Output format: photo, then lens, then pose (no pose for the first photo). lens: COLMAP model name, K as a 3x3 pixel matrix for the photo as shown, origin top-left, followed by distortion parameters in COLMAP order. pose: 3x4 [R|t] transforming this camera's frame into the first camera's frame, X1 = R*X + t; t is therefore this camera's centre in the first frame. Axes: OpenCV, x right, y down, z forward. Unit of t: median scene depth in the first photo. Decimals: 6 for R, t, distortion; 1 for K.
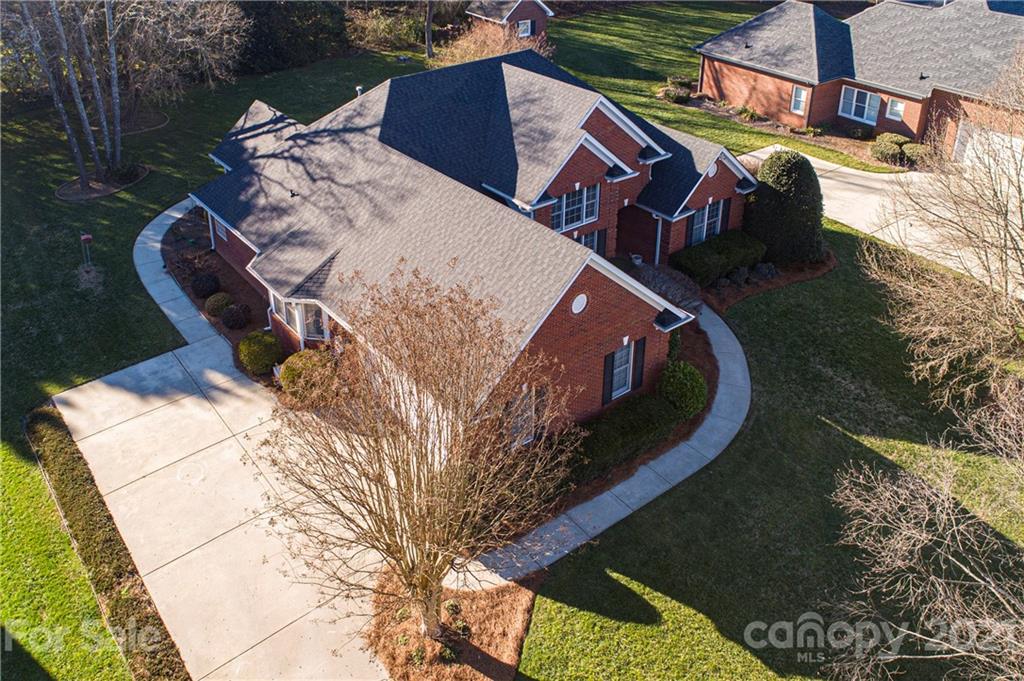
lens RADIAL K [[865.6, 0, 462.1], [0, 865.6, 303.5], [0, 0, 1]] dist [0.006849, 0.002163]
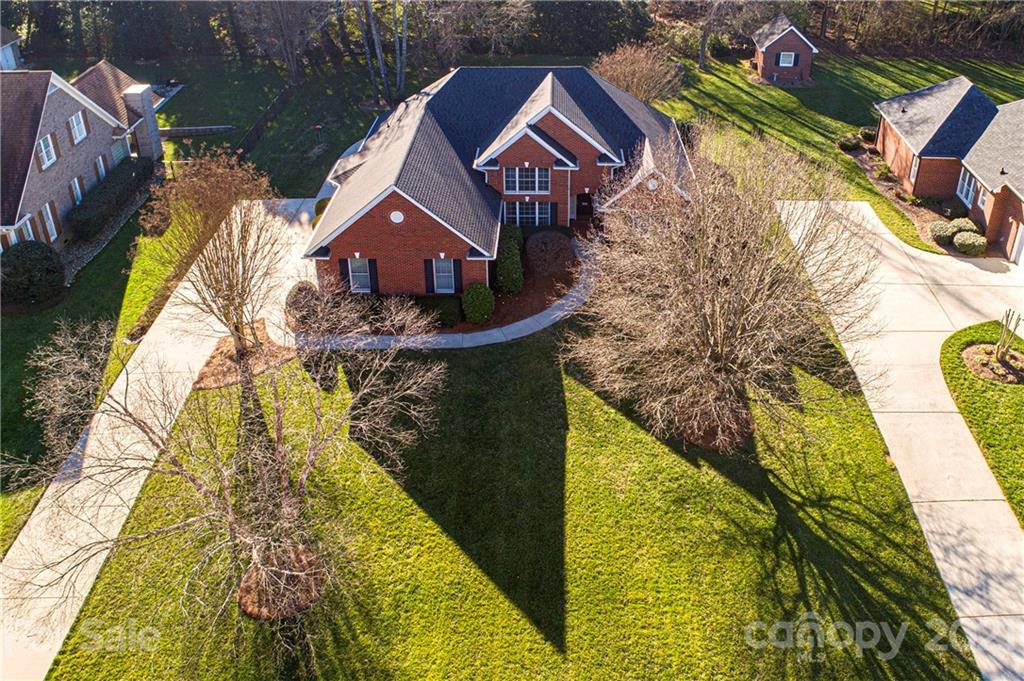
lens RADIAL K [[819.1, 0, 543.7], [0, 819.1, 339.1], [0, 0, 1]] dist [-0.006273, -0.007731]
pose [[0.796422, 0.347855, -0.494680, 0.750777], [-0.311058, 0.937134, 0.158188, -0.071592], [0.518608, 0.027890, 0.854557, -0.107177]]
